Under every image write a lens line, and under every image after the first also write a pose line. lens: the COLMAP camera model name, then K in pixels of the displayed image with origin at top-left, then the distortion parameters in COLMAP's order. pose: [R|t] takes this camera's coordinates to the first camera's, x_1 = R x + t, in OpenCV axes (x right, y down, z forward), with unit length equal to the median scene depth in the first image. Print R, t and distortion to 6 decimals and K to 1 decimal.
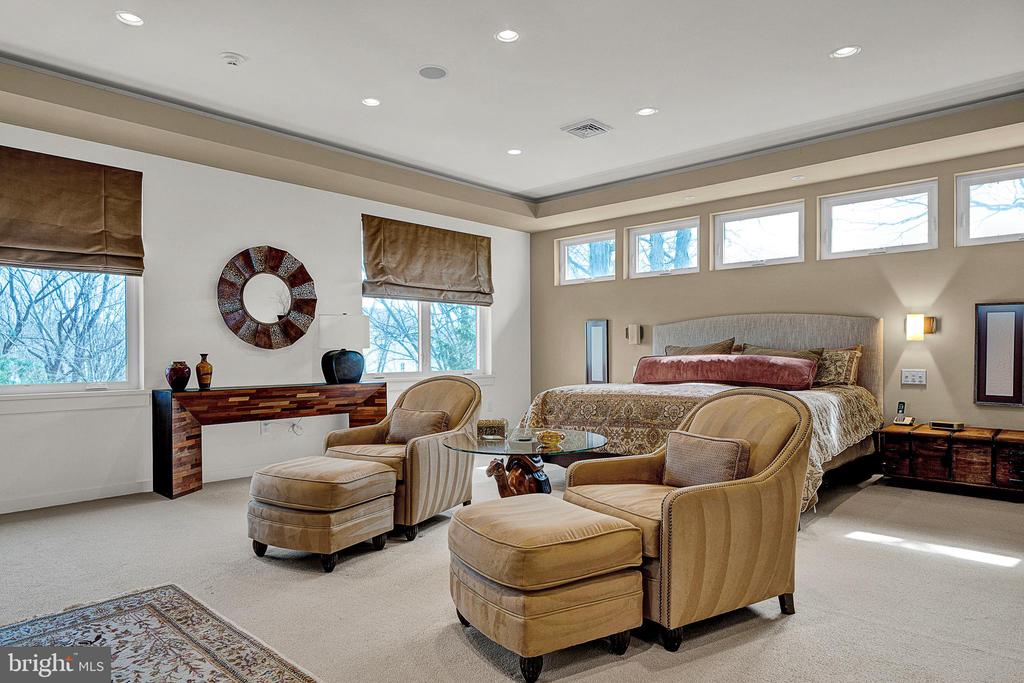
lens RADIAL K [[617.0, 0, 511.5], [0, 617.0, 350.3], [0, 0, 1]] dist [0.003493, 0.001263]
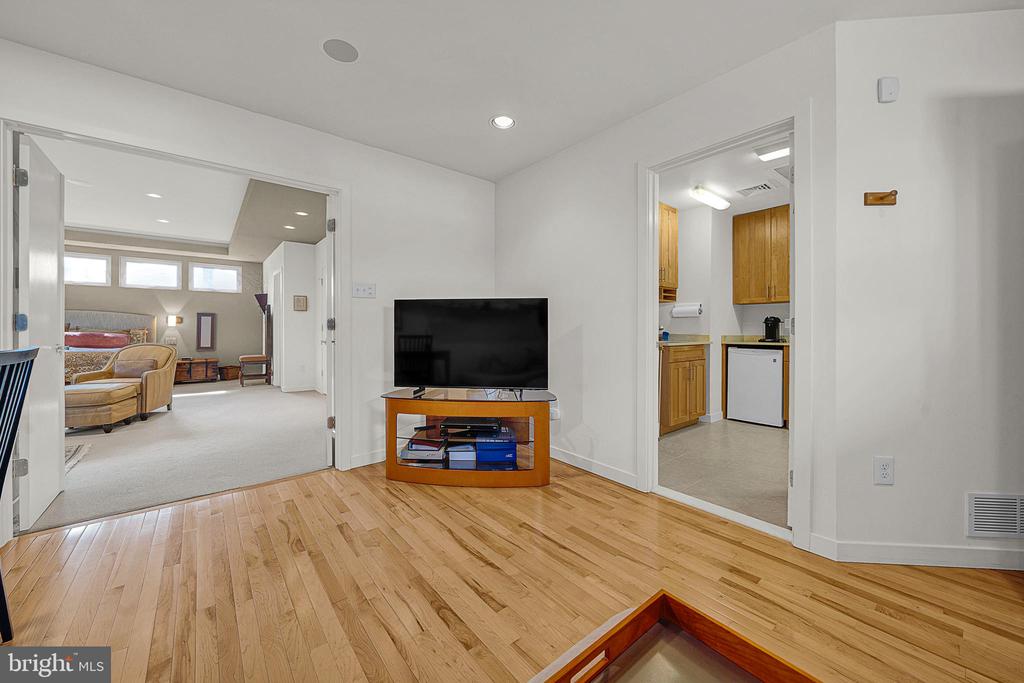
lens RADIAL K [[385.8, 0, 509.7], [0, 385.8, 327.1], [0, 0, 1]] dist [0.000076, -0.000022]
pose [[0.141515, 0.013147, 0.989849, -0.669823], [-0.004178, 0.999911, -0.012683, 0.001229], [-0.989927, -0.002341, 0.141558, -0.539532]]
